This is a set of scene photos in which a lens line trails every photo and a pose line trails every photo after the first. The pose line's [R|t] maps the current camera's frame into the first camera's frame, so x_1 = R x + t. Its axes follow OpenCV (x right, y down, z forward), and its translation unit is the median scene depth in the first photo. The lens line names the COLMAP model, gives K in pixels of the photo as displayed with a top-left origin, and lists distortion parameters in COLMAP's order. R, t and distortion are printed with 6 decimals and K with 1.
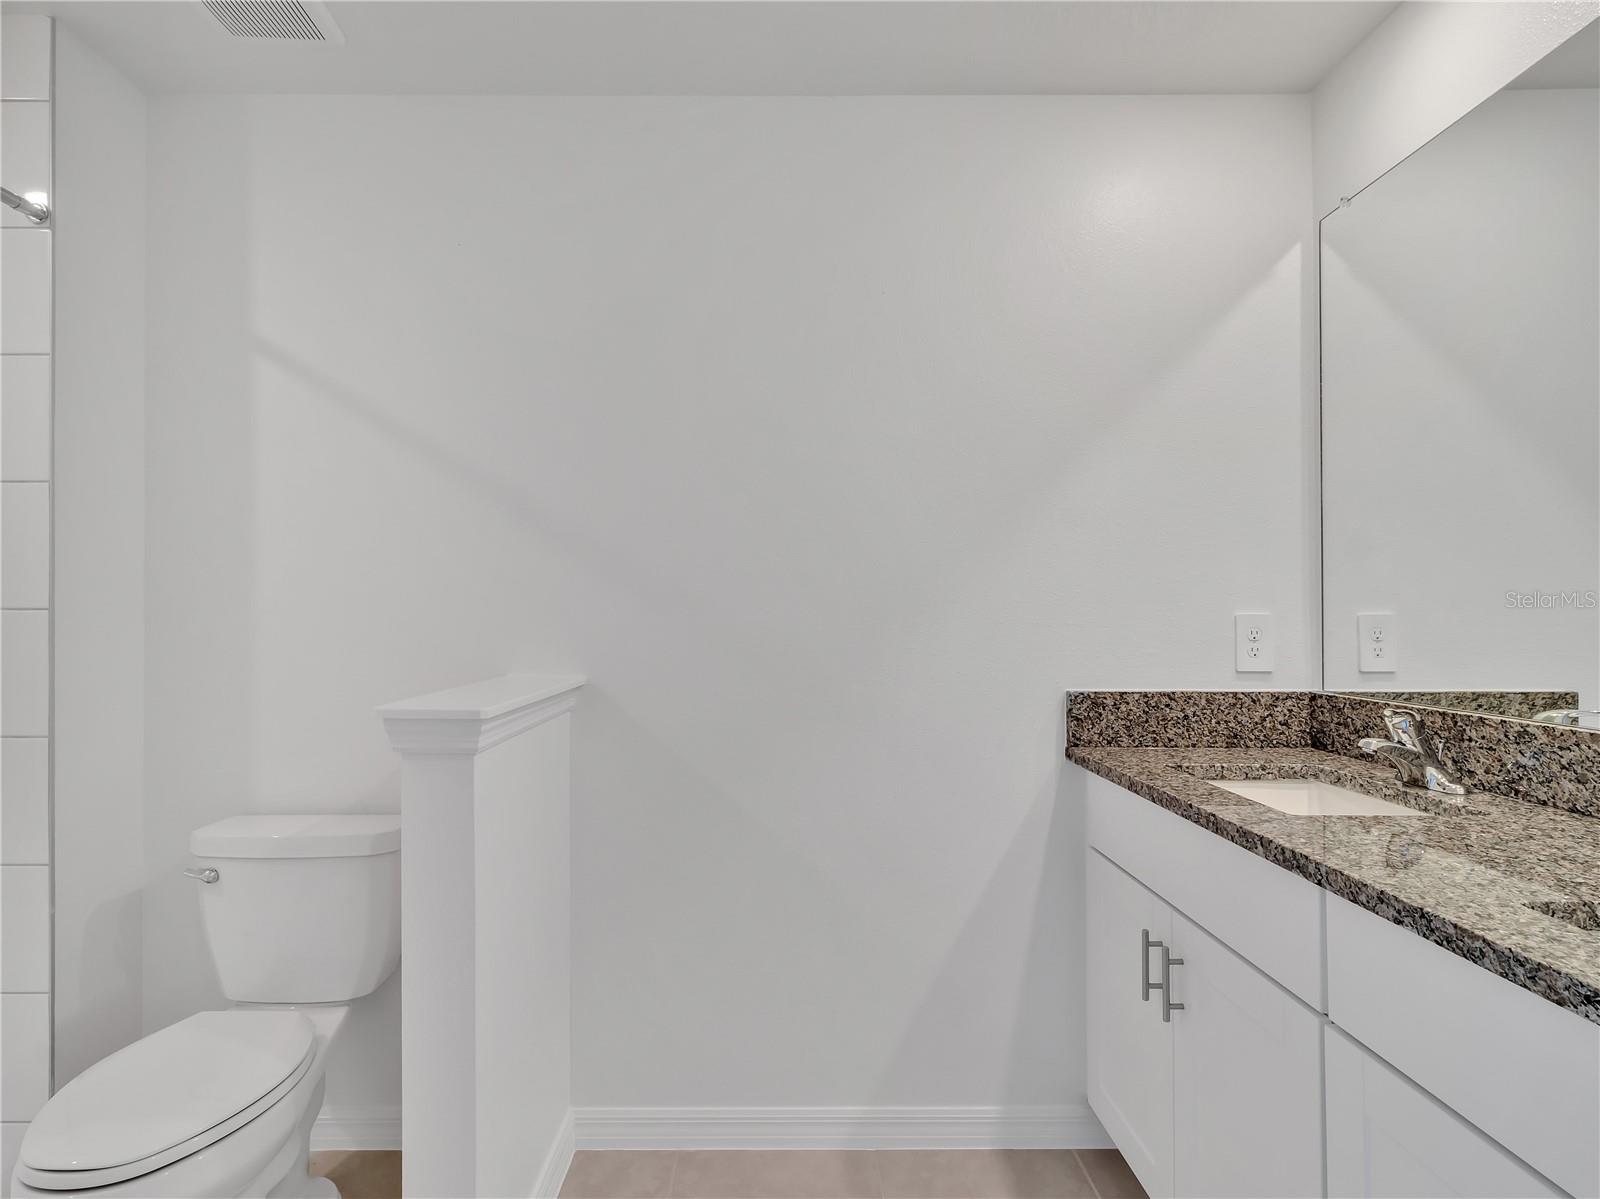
lens RADIAL K [[851.1, 0, 791.4], [0, 851.1, 604.9], [0, 0, 1]] dist [0.000915, -0.000064]
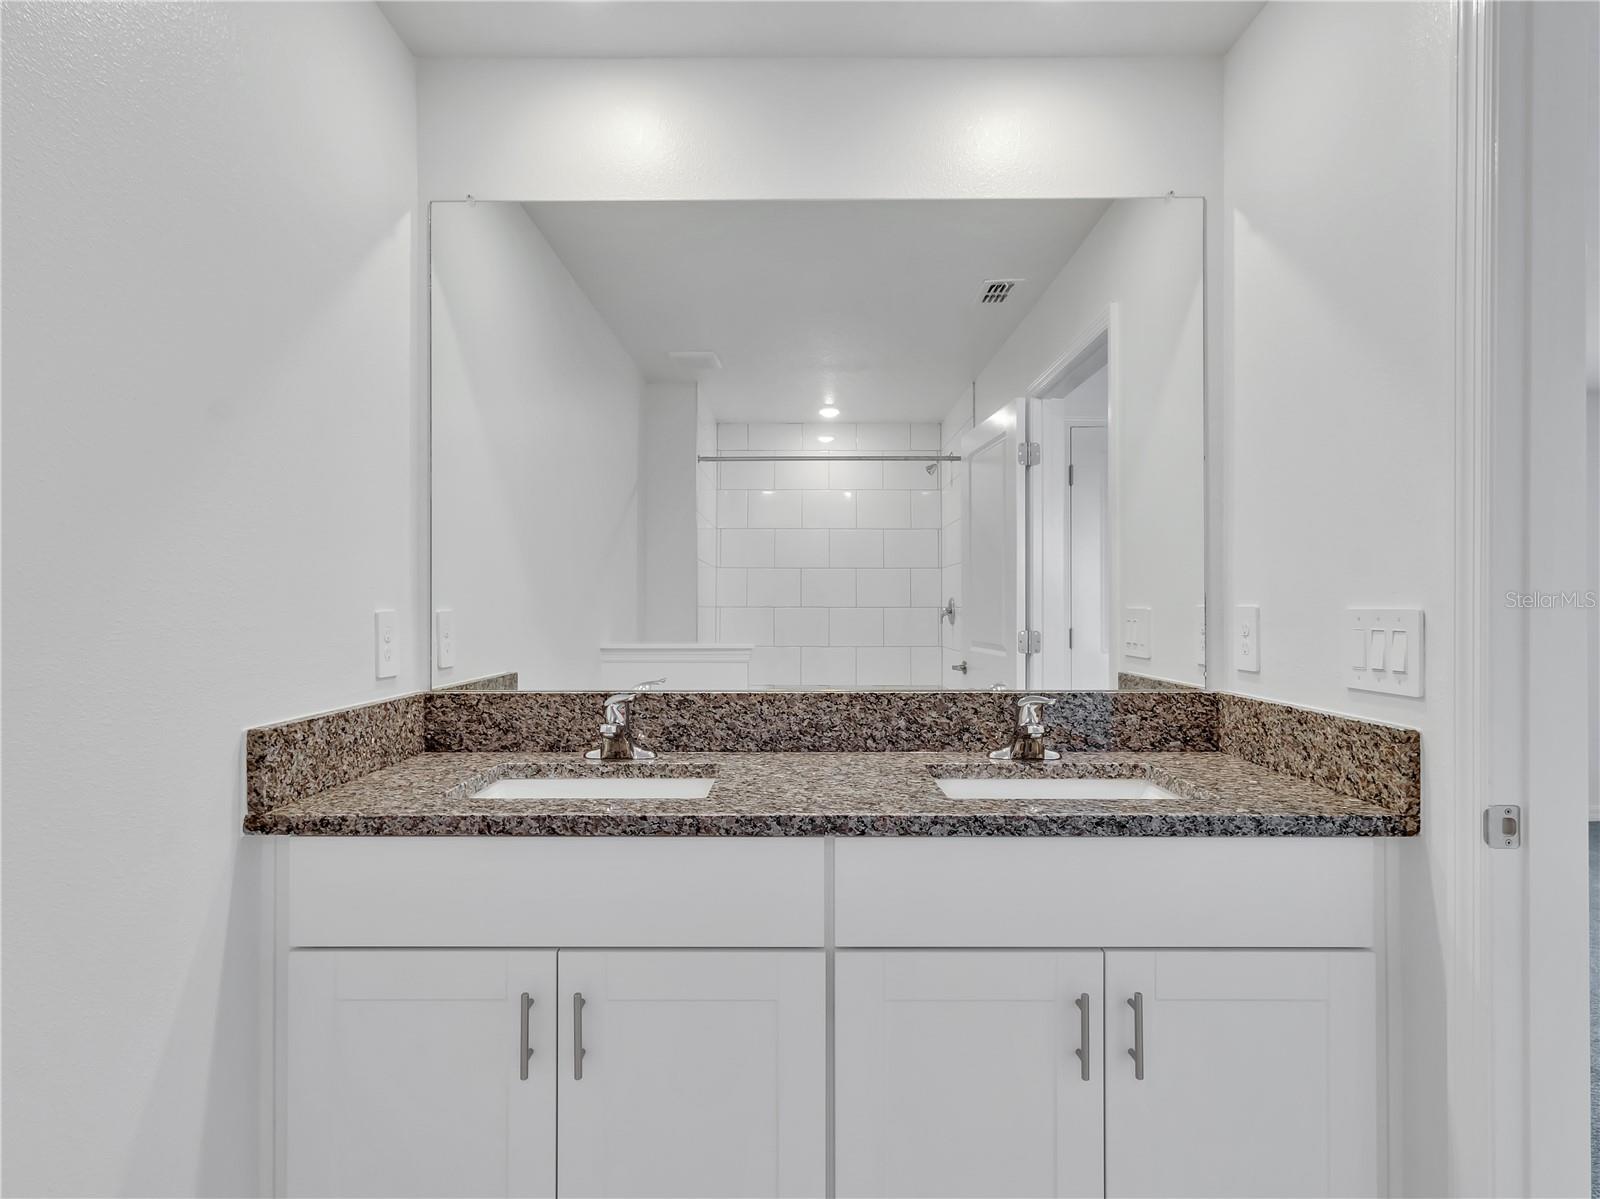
lens RADIAL K [[851.1, 0, 791.4], [0, 851.1, 604.9], [0, 0, 1]] dist [0.000915, -0.000064]
pose [[0.051152, -0.001460, 0.998690, -0.336490], [-0.007958, 0.999967, 0.001870, -0.001401], [-0.998659, -0.008043, 0.051139, 0.576753]]
